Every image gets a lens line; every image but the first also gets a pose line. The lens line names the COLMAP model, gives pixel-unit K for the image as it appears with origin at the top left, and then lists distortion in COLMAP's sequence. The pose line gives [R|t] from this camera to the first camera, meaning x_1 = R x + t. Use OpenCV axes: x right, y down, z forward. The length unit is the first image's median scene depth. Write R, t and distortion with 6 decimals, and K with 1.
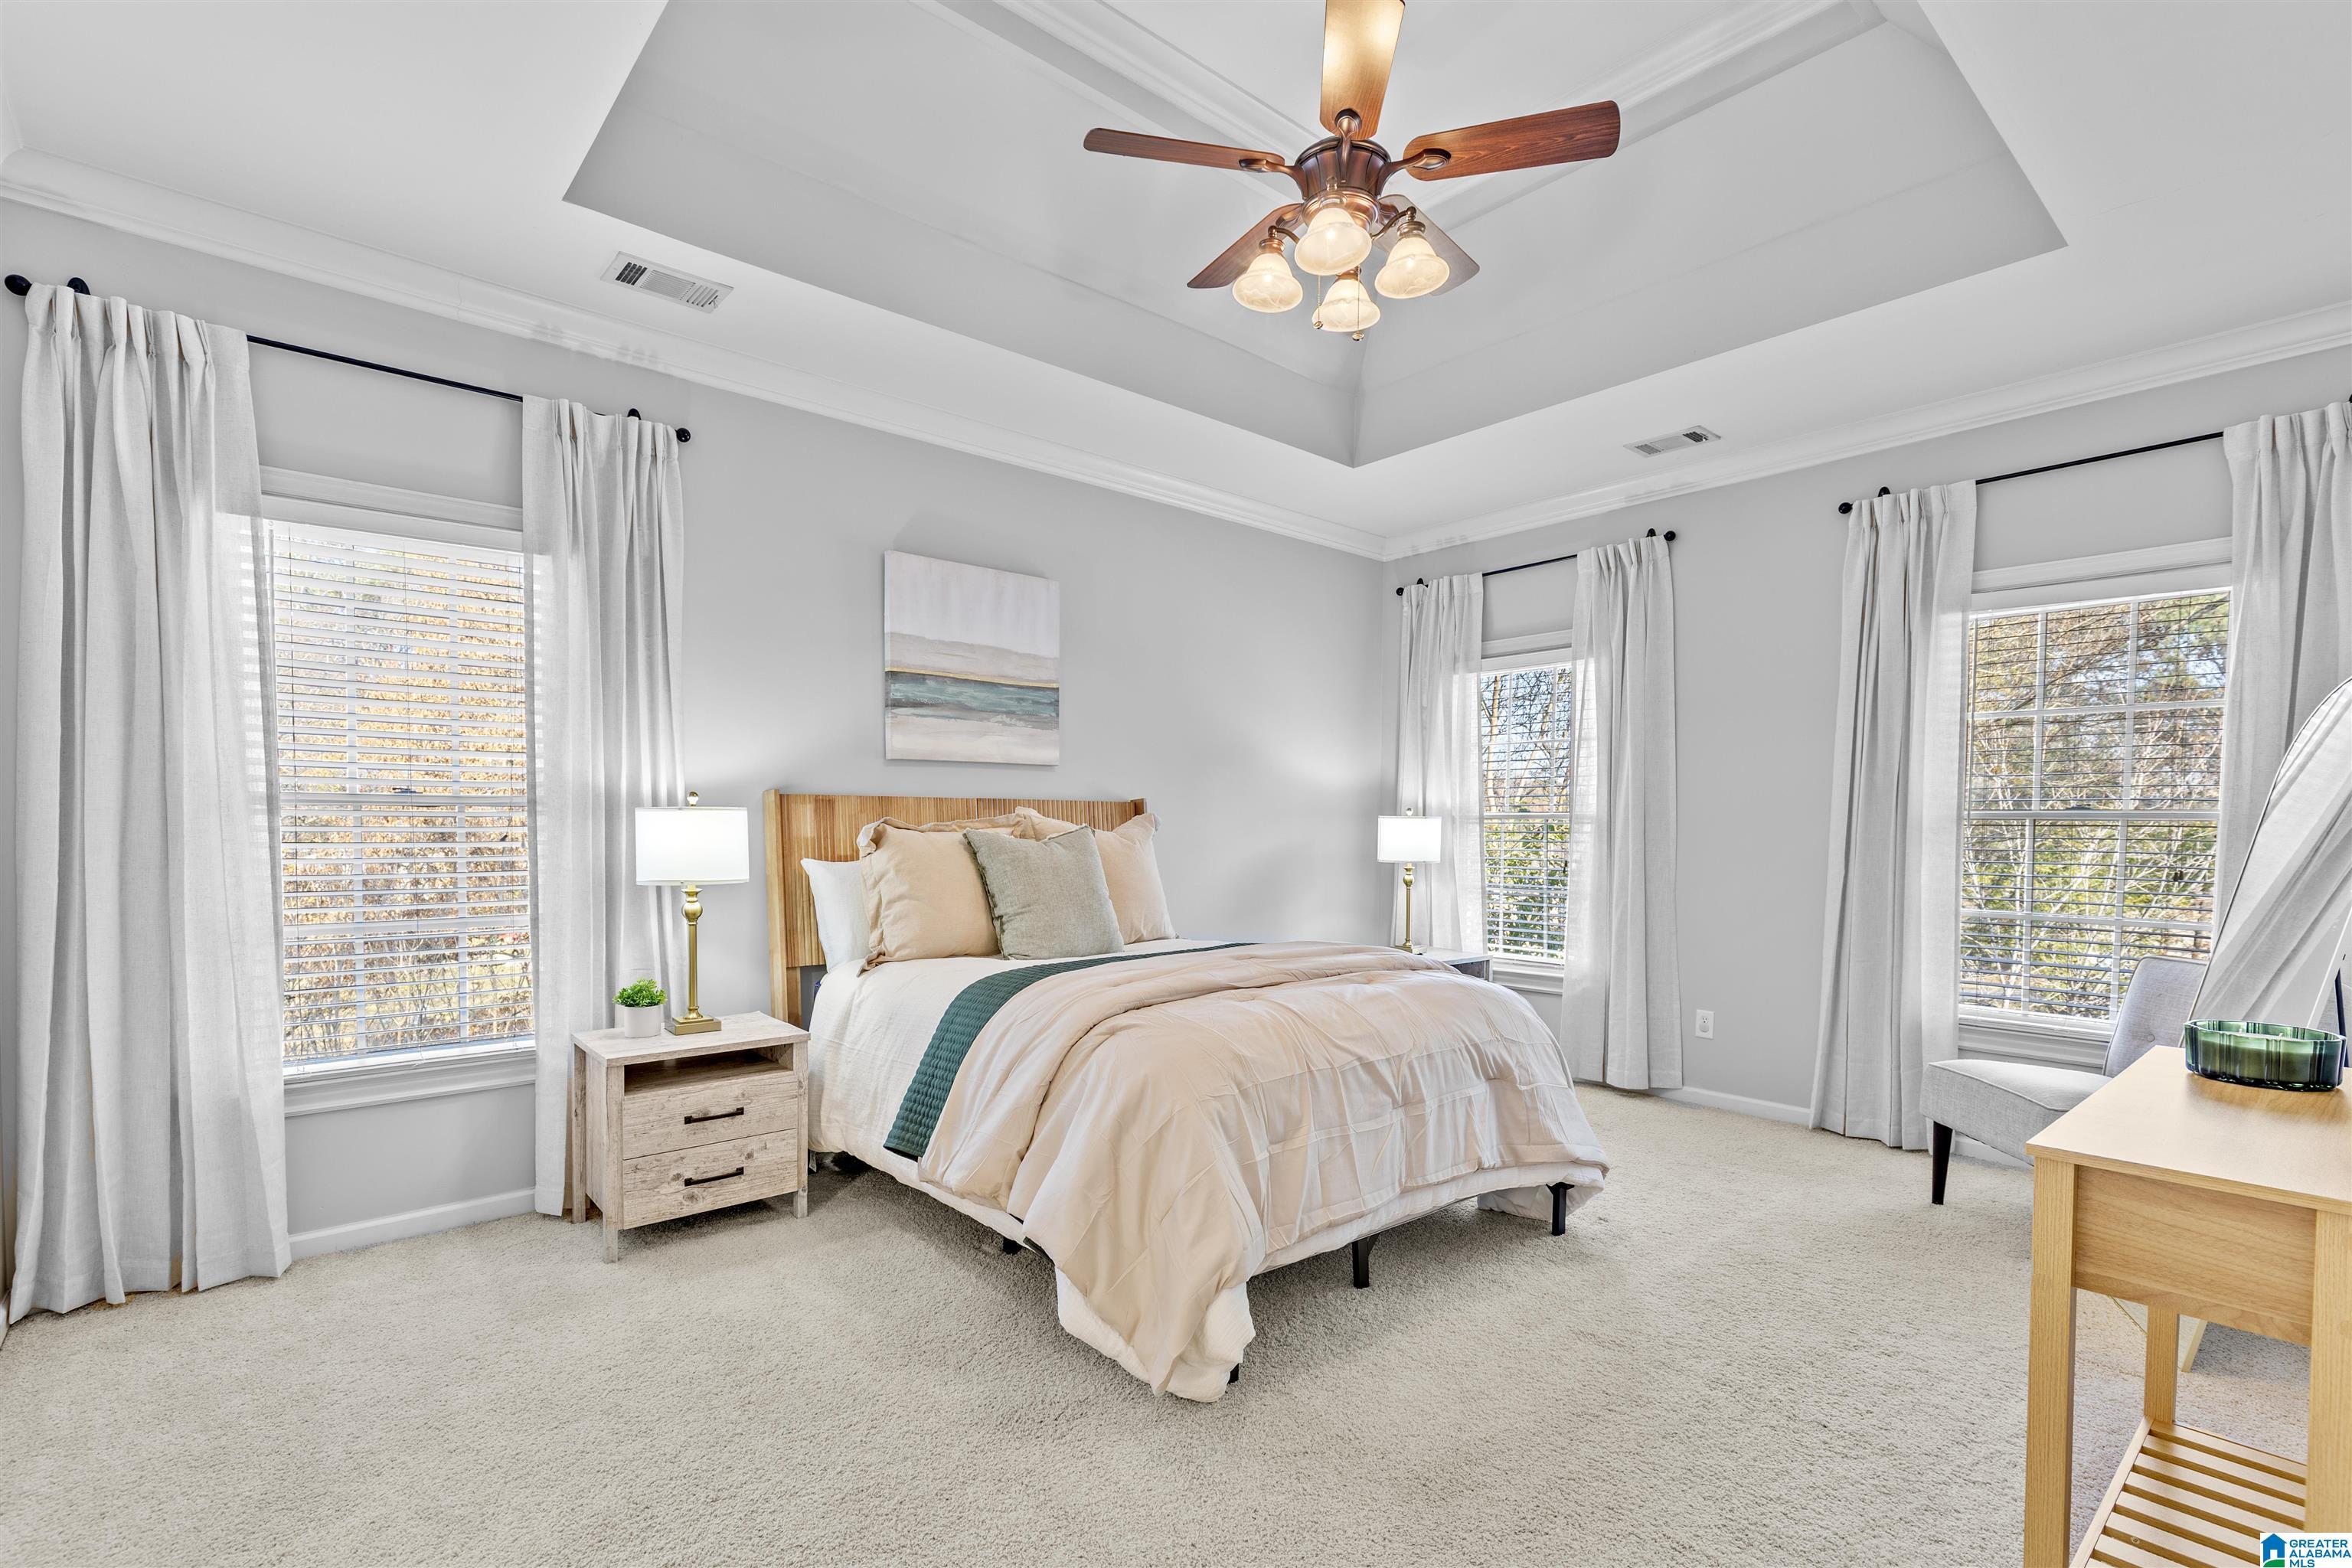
lens RADIAL K [[1083.5, 0, 1178.1], [0, 1083.5, 854.3], [0, 0, 1]] dist [0.002844, -0.000025]
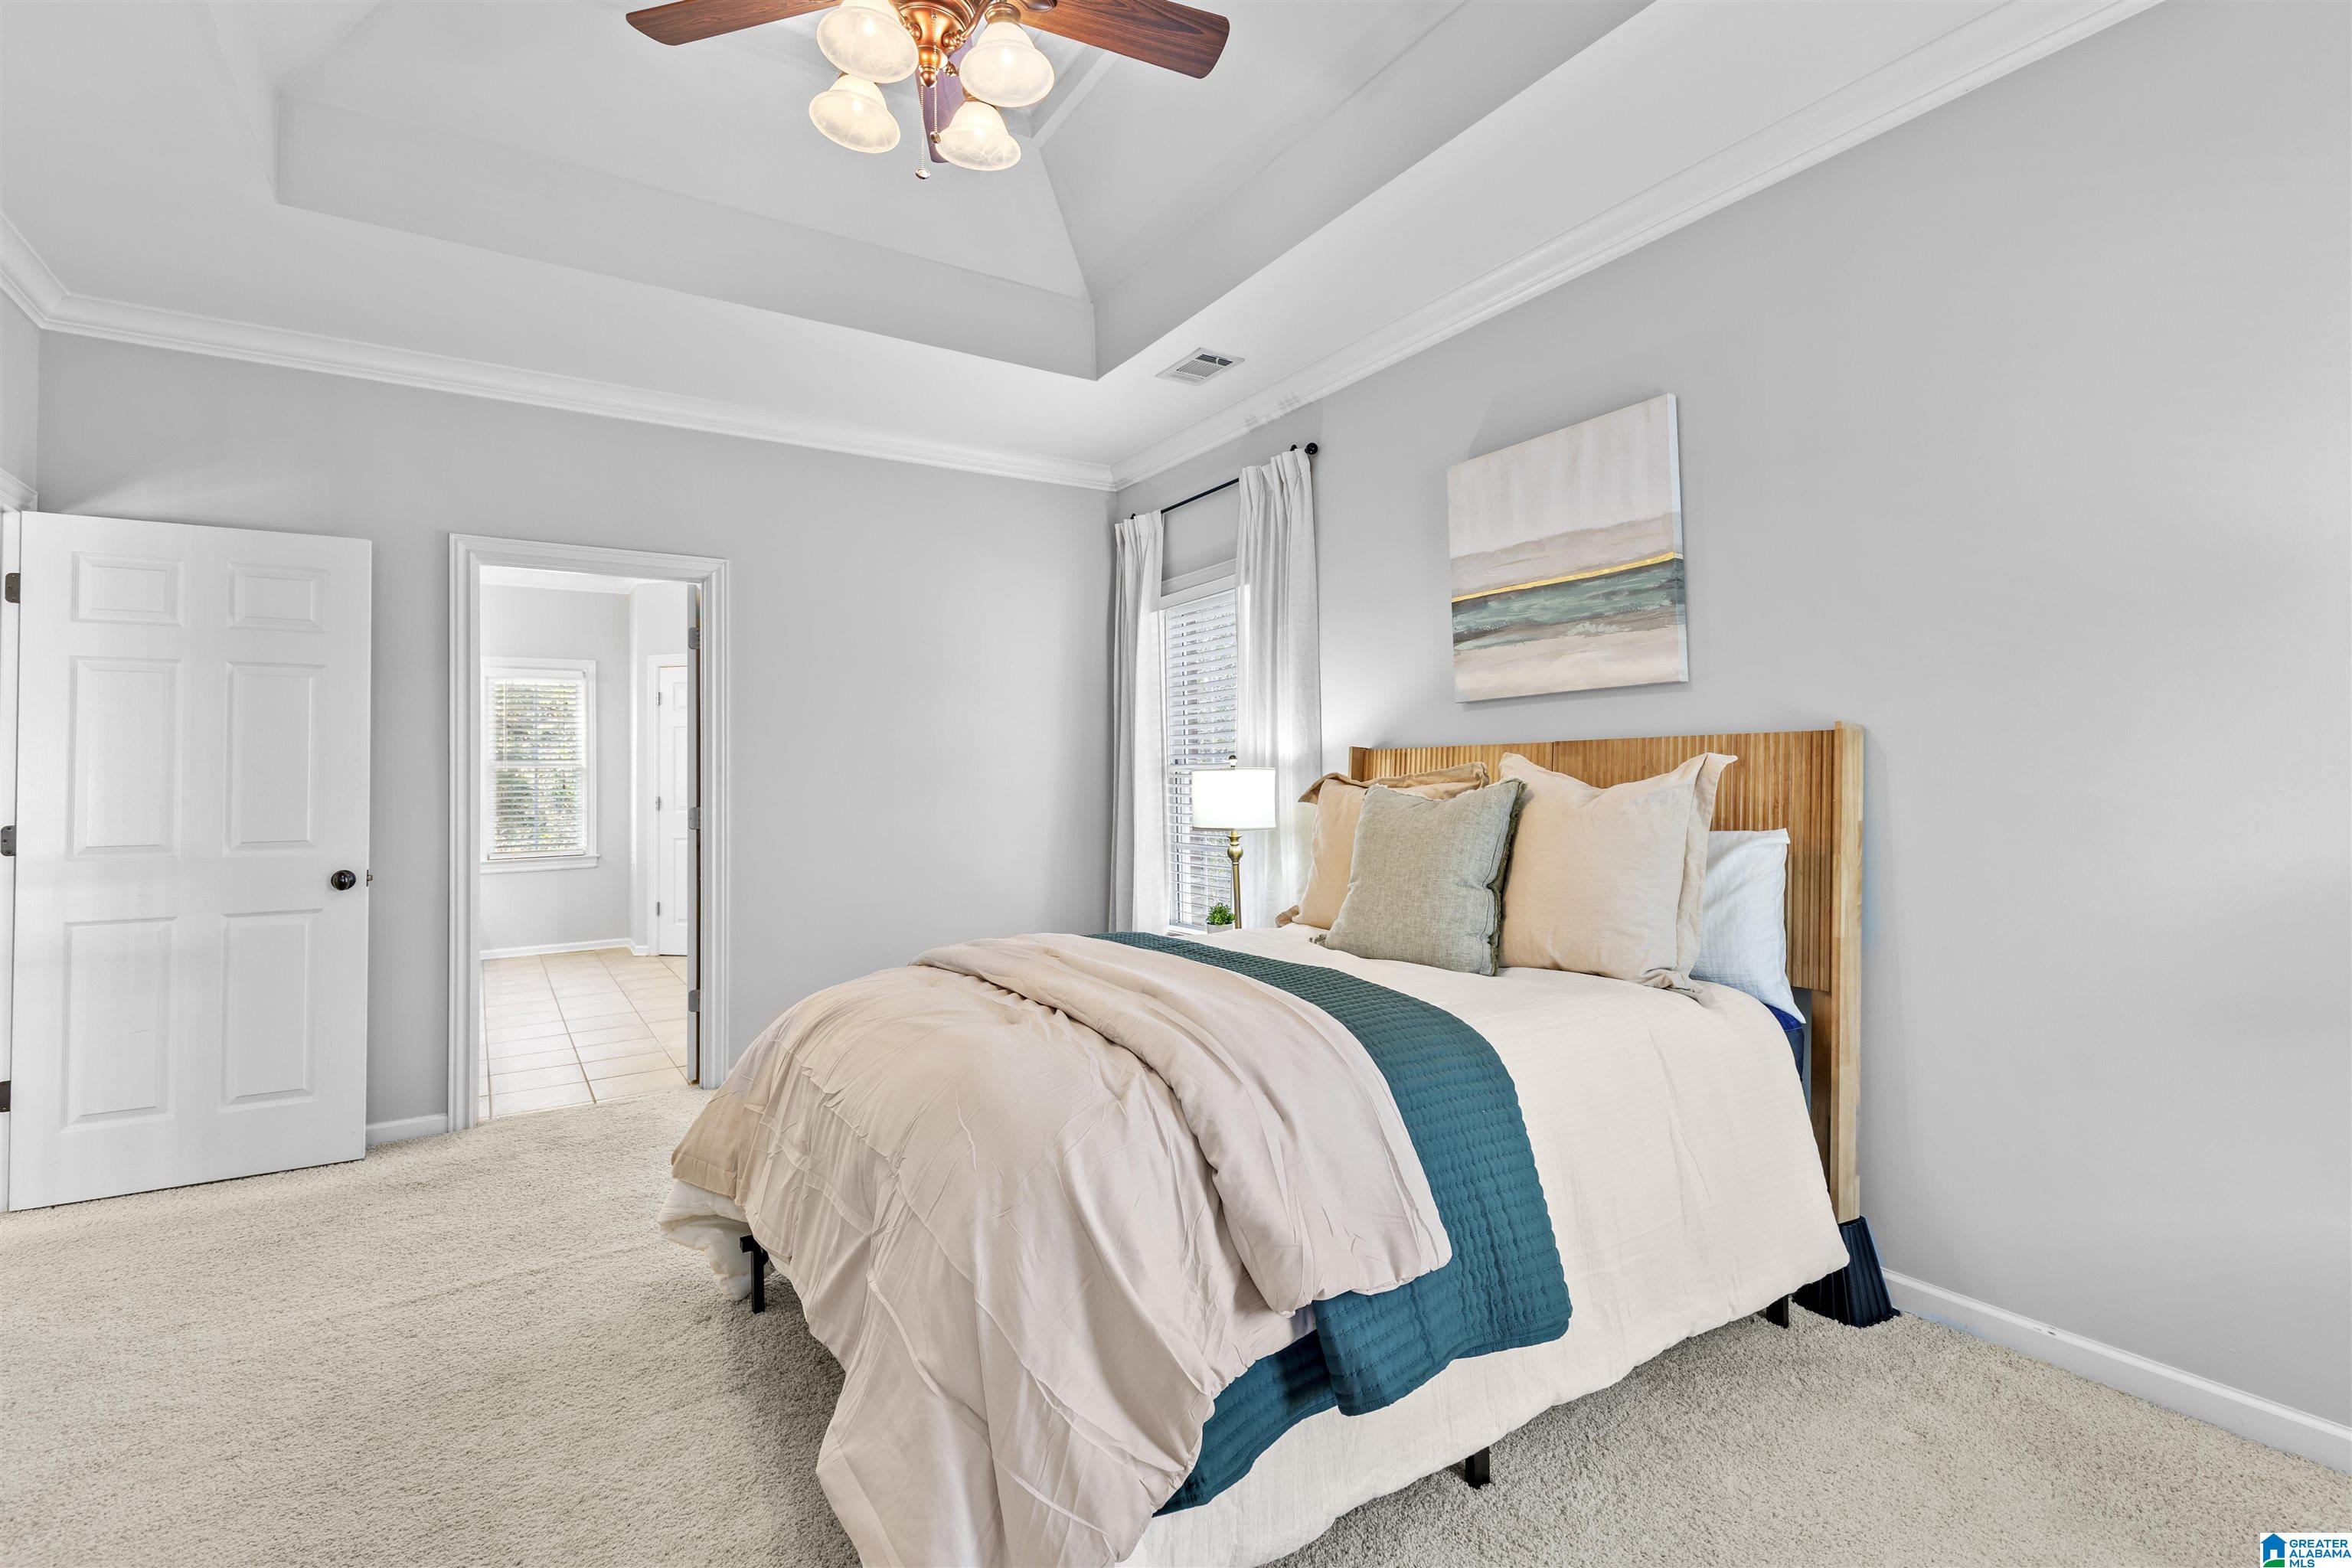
lens RADIAL K [[1069.7, 0, 1179.6], [0, 1069.7, 797.2], [0, 0, 1]] dist [0.005116, -0.000119]
pose [[-0.140971, -0.000485, -0.990014, 0.611916], [-0.028009, 0.999602, 0.003499, -0.008786], [0.989618, 0.028222, -0.140928, 0.891437]]
